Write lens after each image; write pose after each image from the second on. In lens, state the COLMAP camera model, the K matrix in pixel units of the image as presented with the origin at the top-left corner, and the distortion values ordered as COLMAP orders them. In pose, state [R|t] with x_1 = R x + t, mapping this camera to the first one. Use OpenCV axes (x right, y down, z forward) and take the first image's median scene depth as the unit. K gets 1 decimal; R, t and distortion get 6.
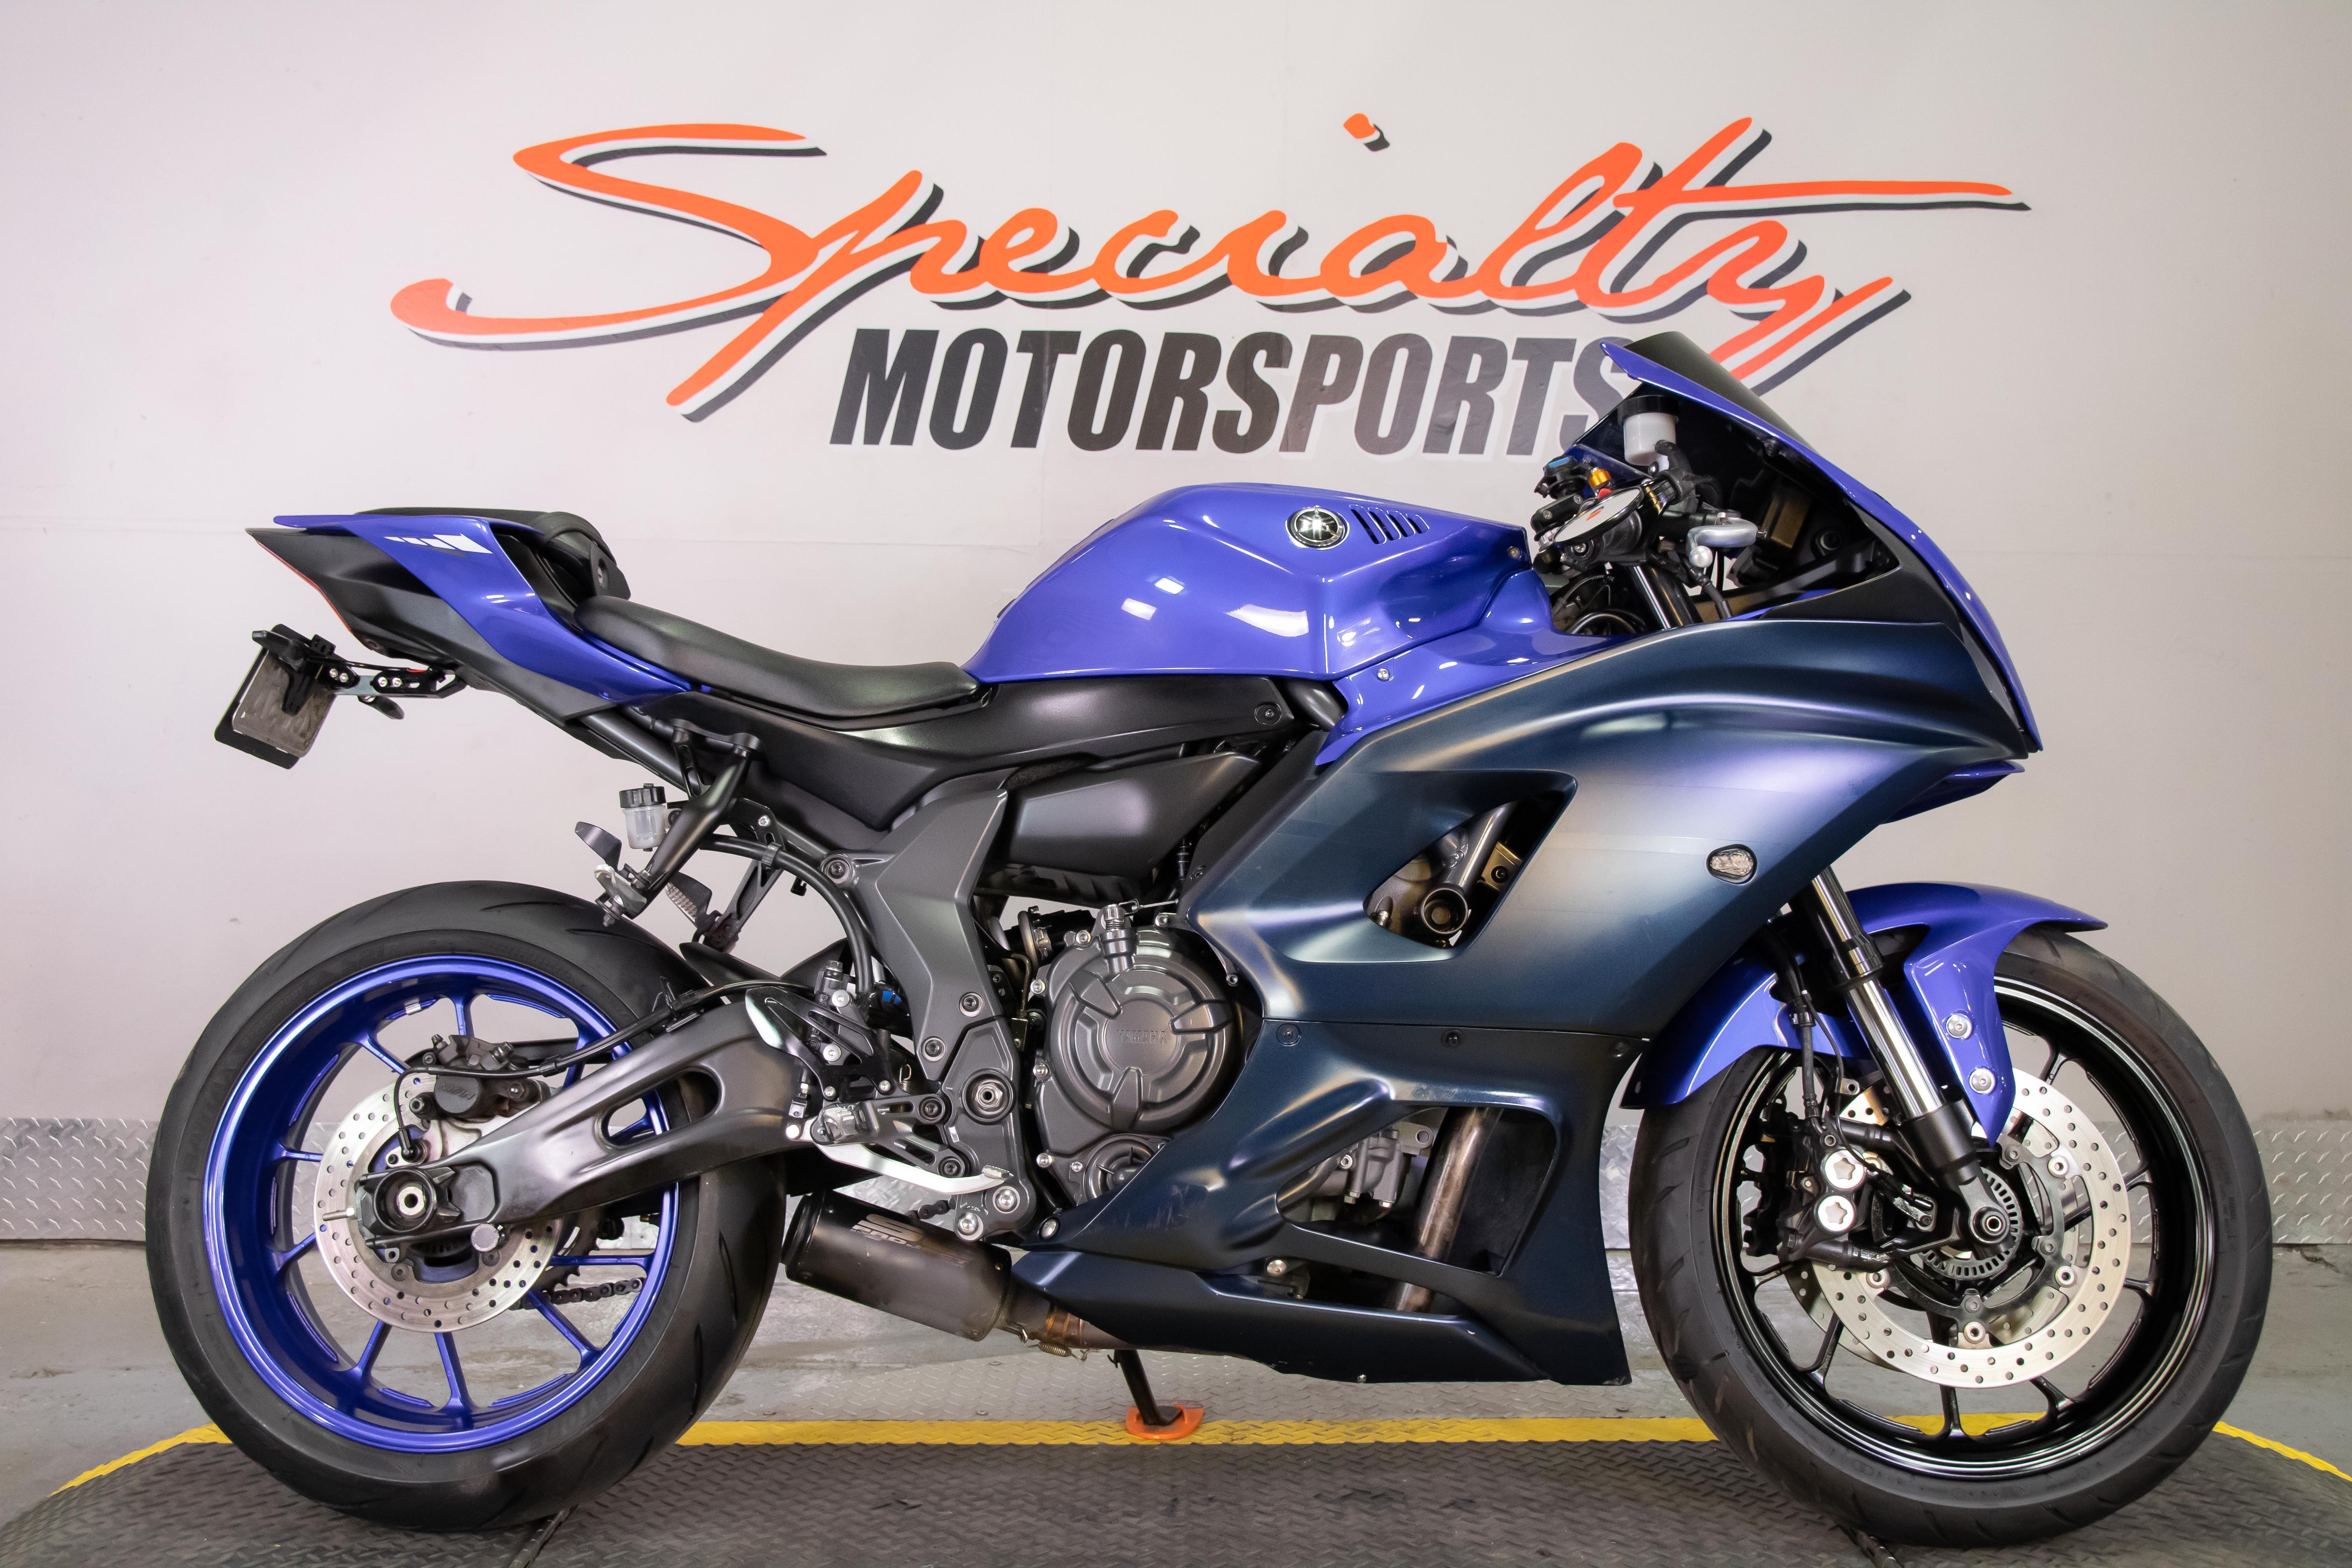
lens RADIAL K [[2116.5, 0, 1182.6], [0, 2116.5, 799.9], [0, 0, 1]] dist [-0.089882, 0.124477]
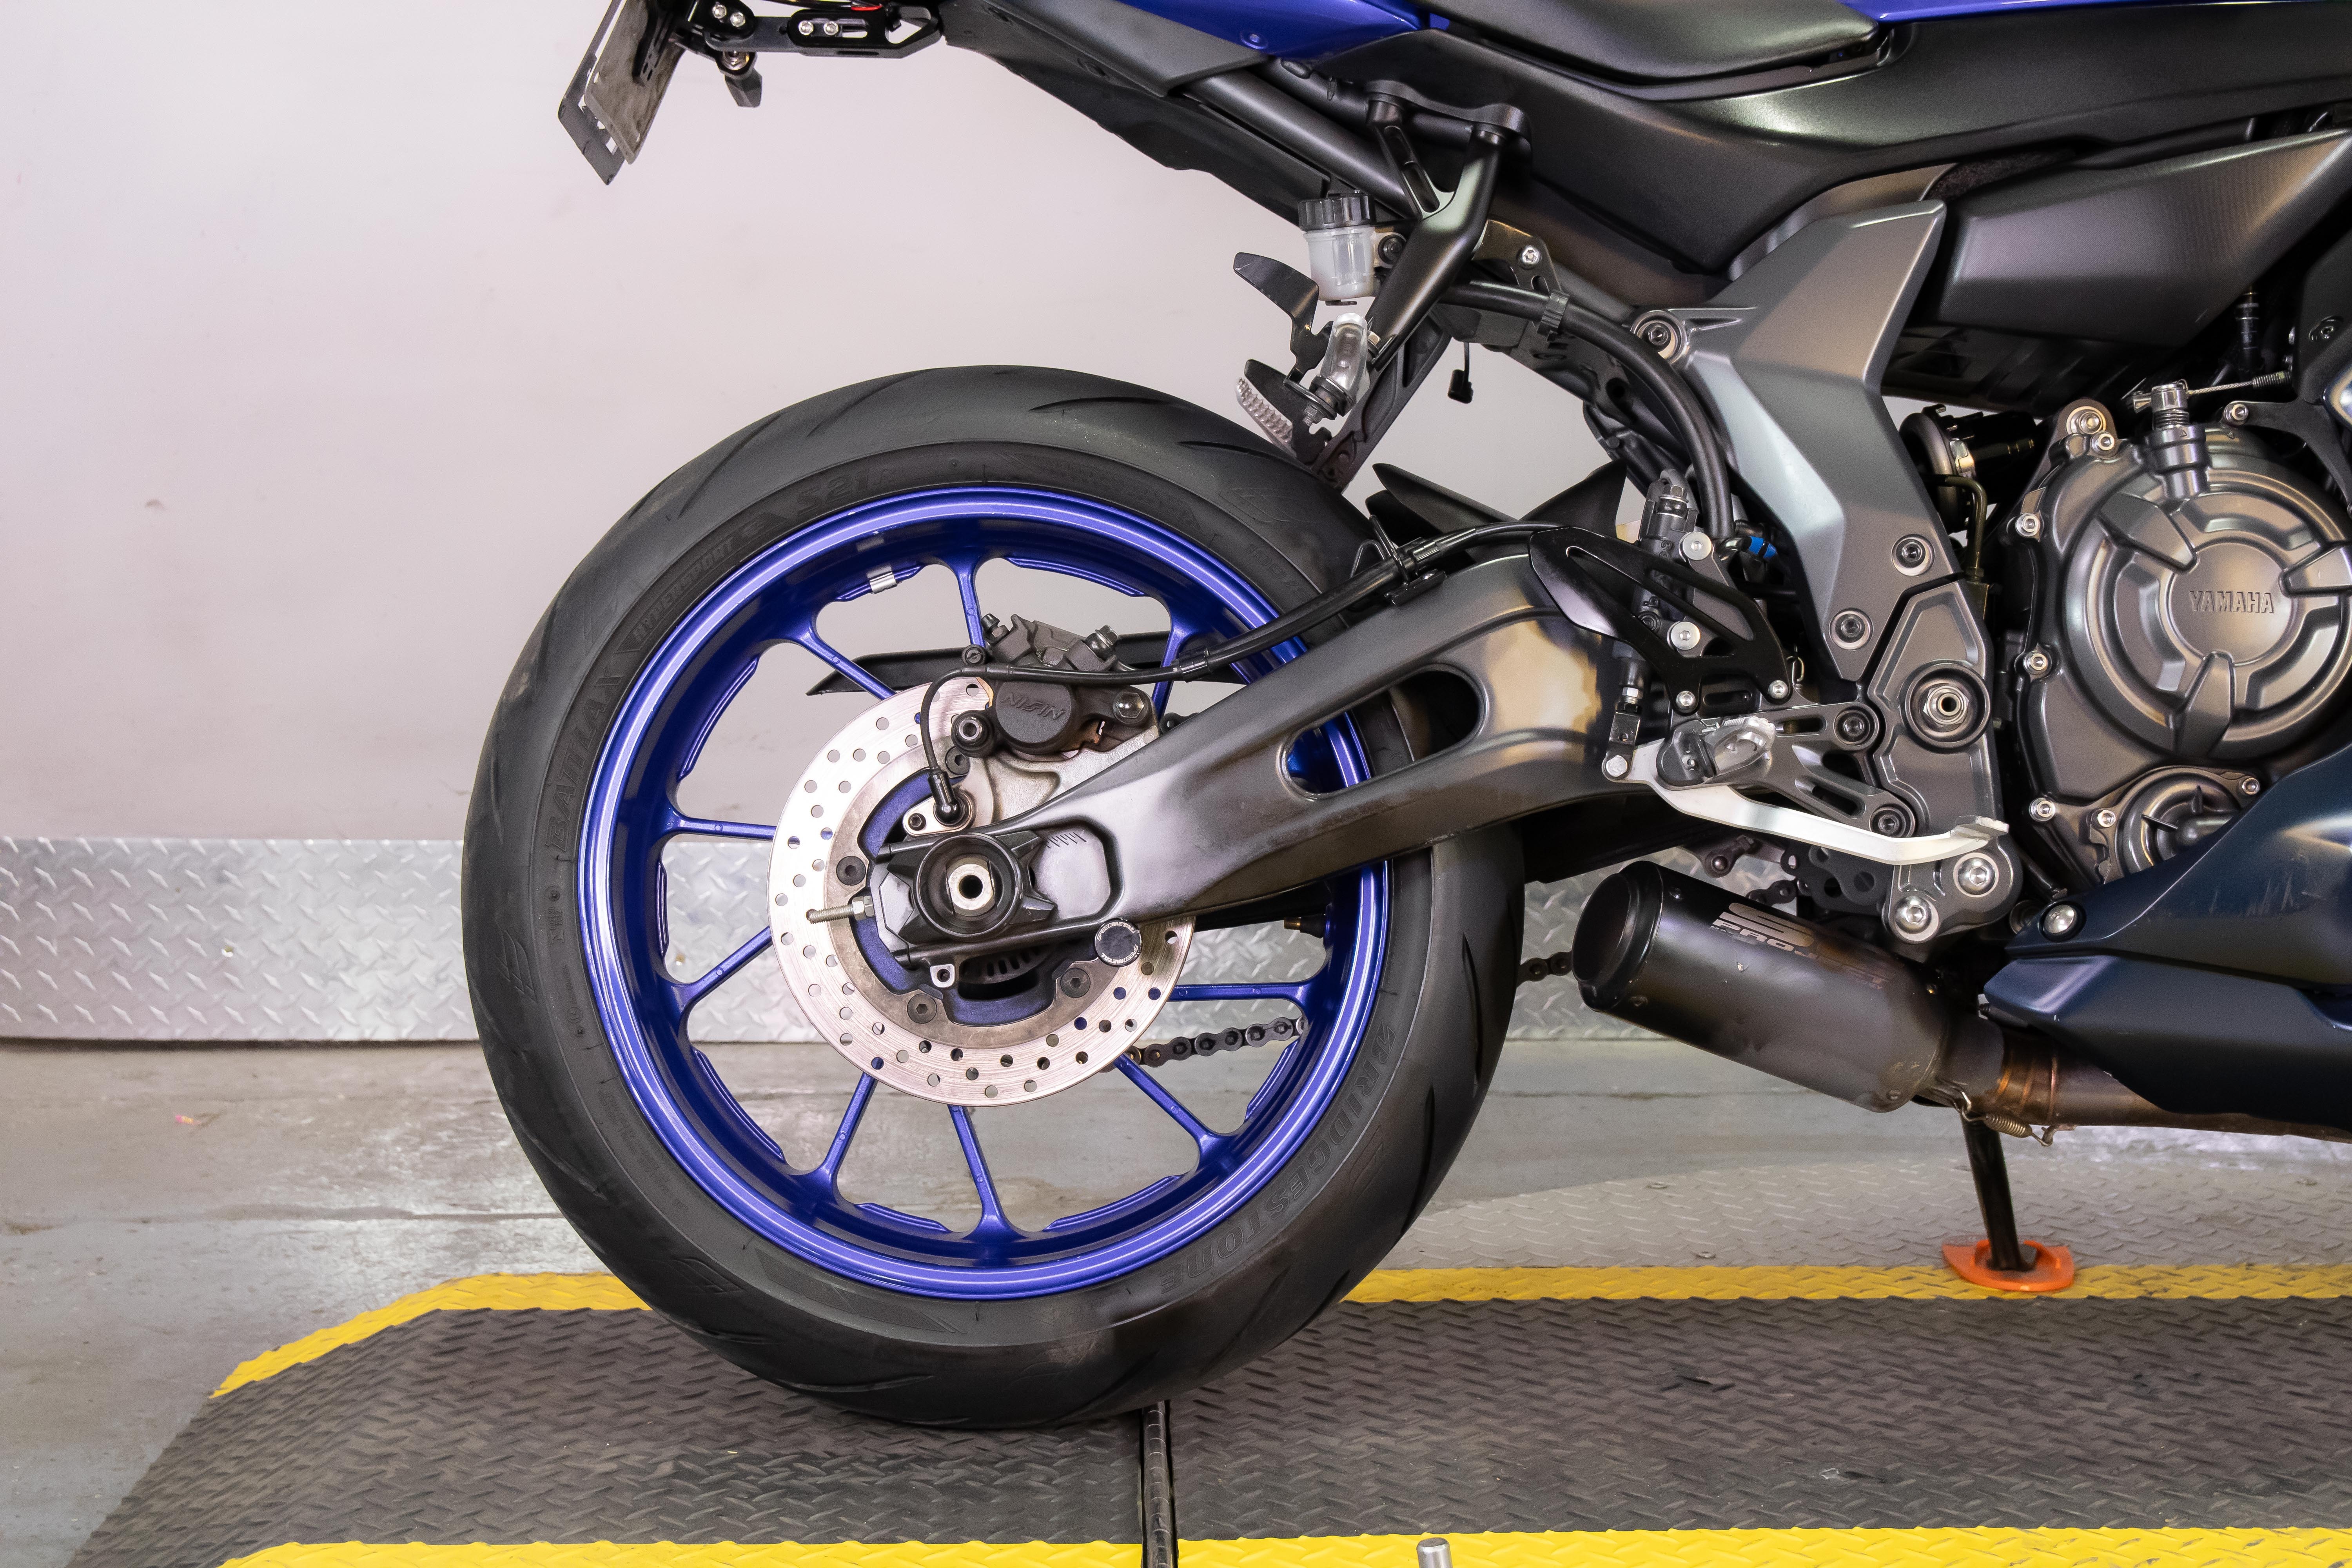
lens RADIAL K [[3452.2, 0, 1127.1], [0, 3452.2, 809.3], [0, 0, 1]] dist [0.049386, 0.000000]
pose [[0.999917, -0.001577, 0.012749, -0.333510], [0.000124, 0.993572, 0.113203, 0.056367], [-0.012845, -0.113192, 0.993490, 0.012677]]
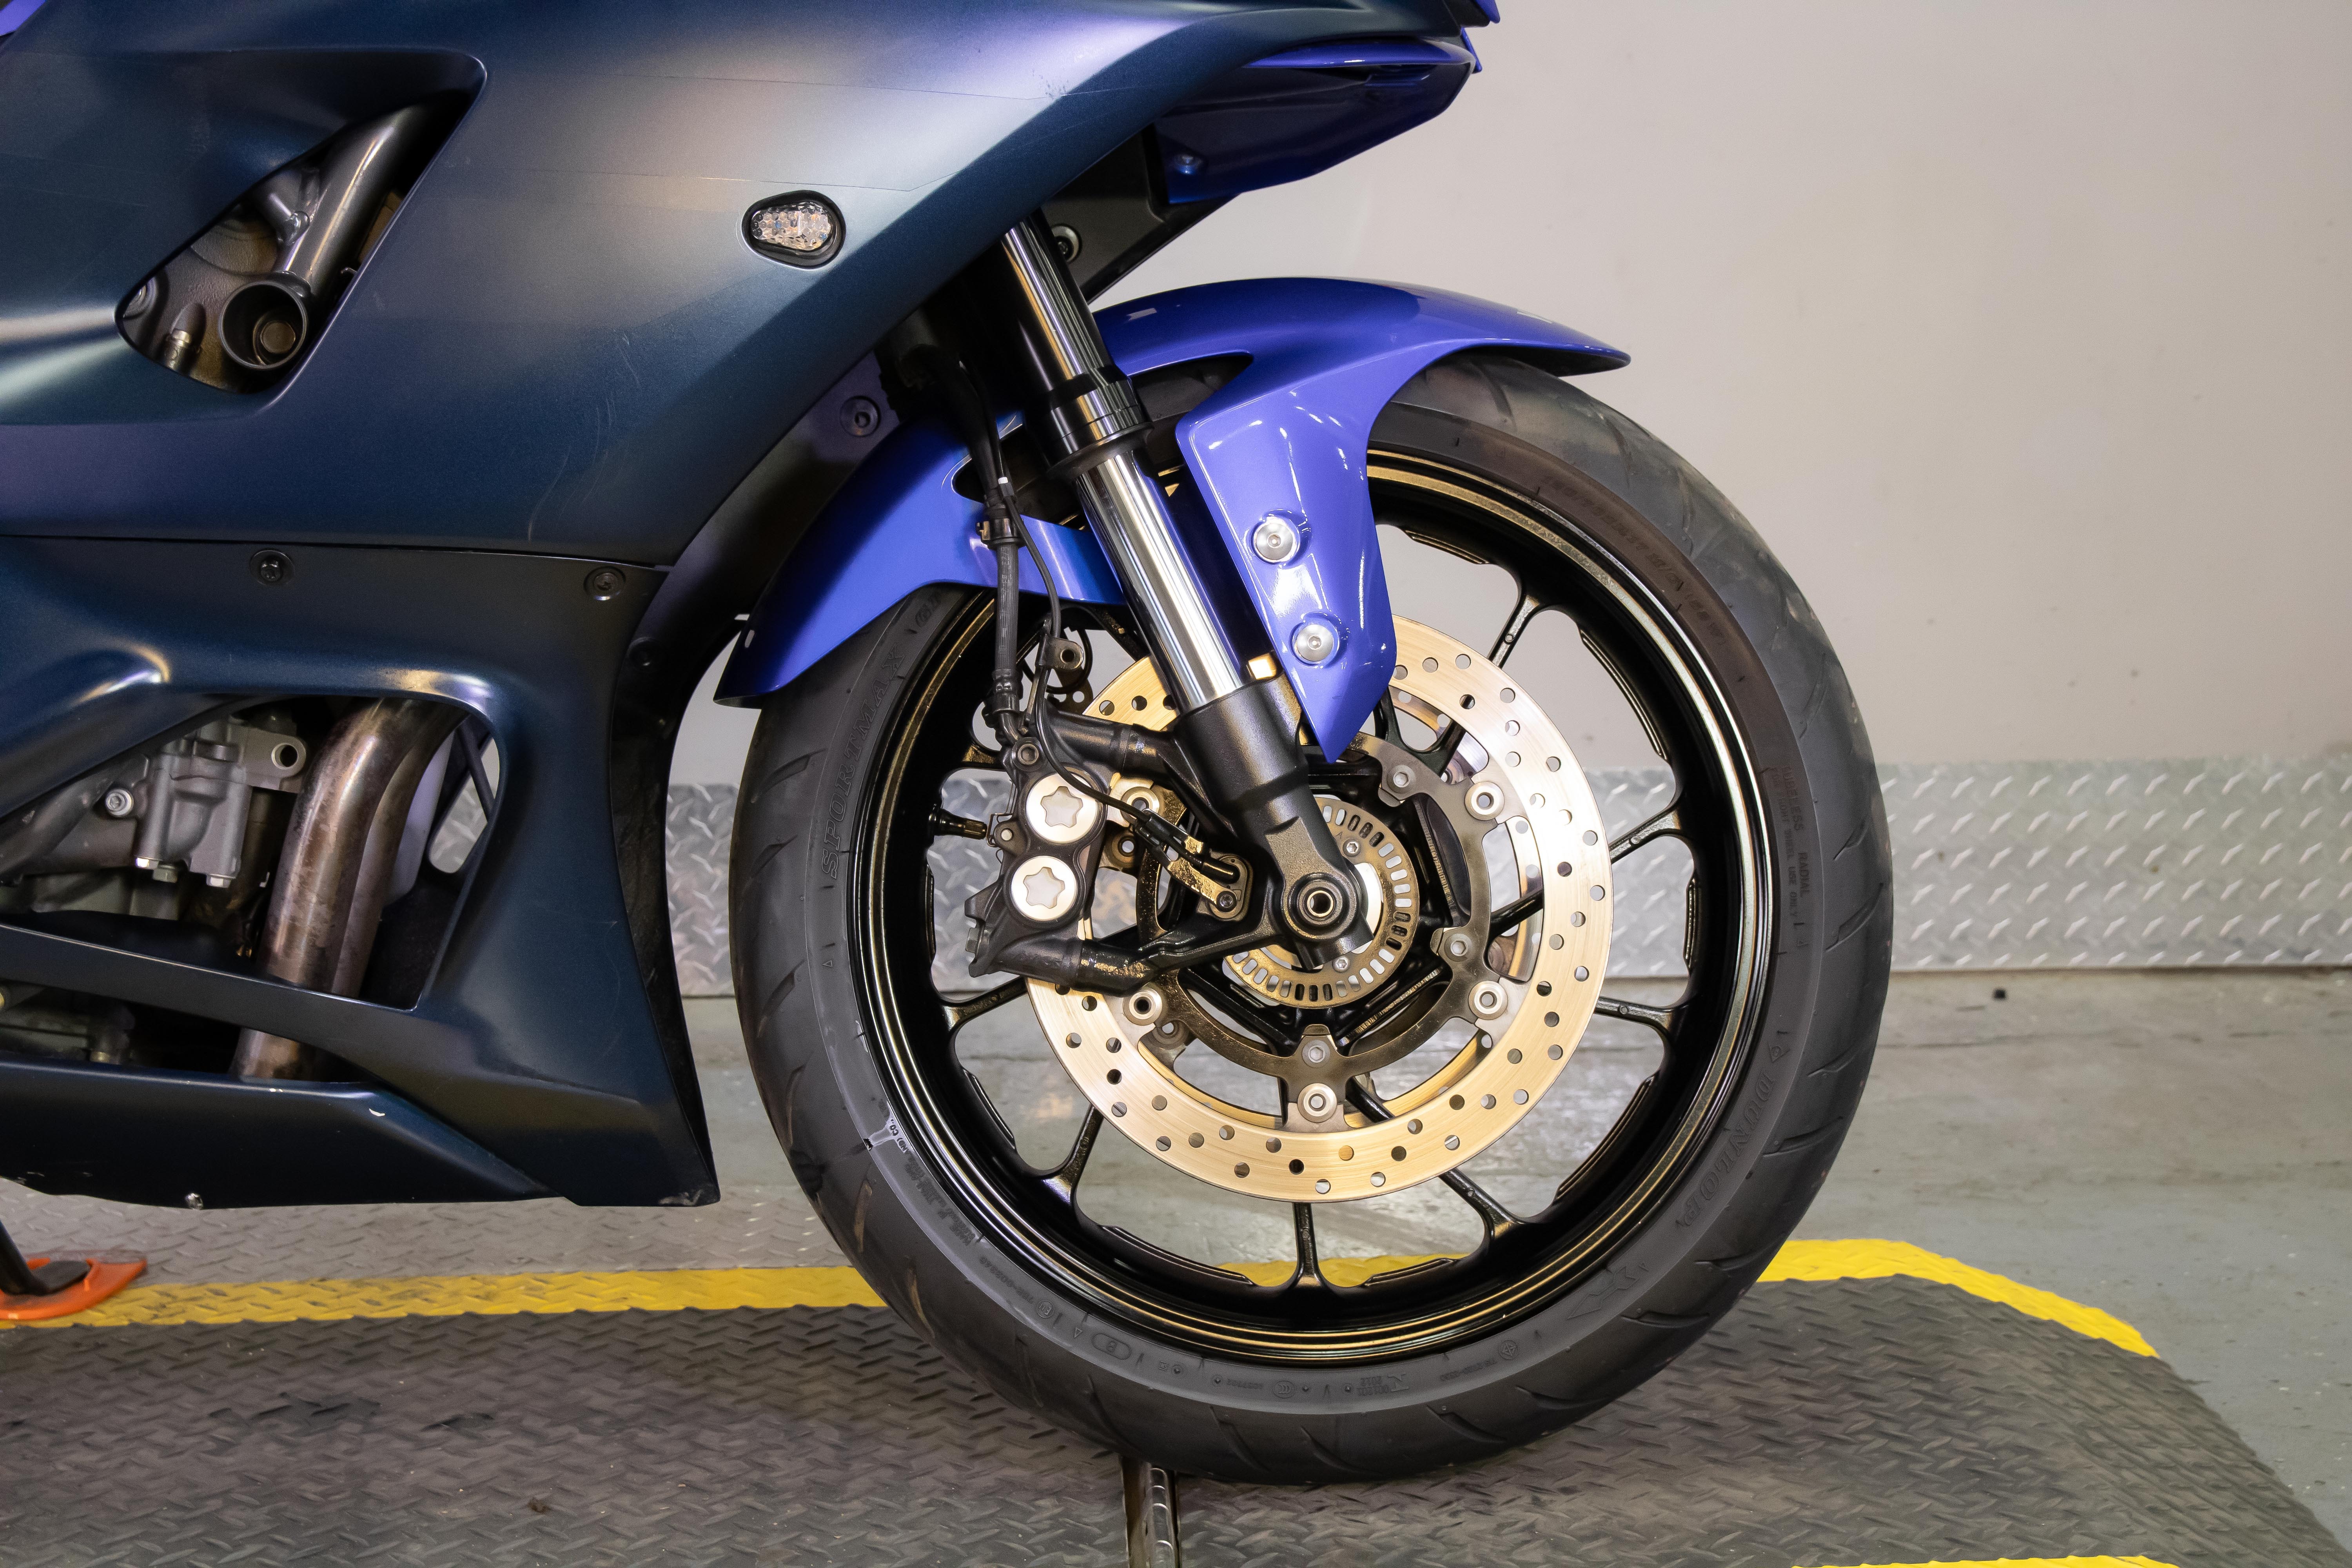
lens RADIAL K [[3452.2, 0, 1201.8], [0, 3452.2, 853.8], [0, 0, 1]] dist [0.049386, 0.000000]
pose [[0.999291, -0.015513, 0.034301, 0.314714], [0.009969, 0.987665, 0.156263, 0.048484], [-0.036302, -0.155811, 0.987120, 0.117107]]
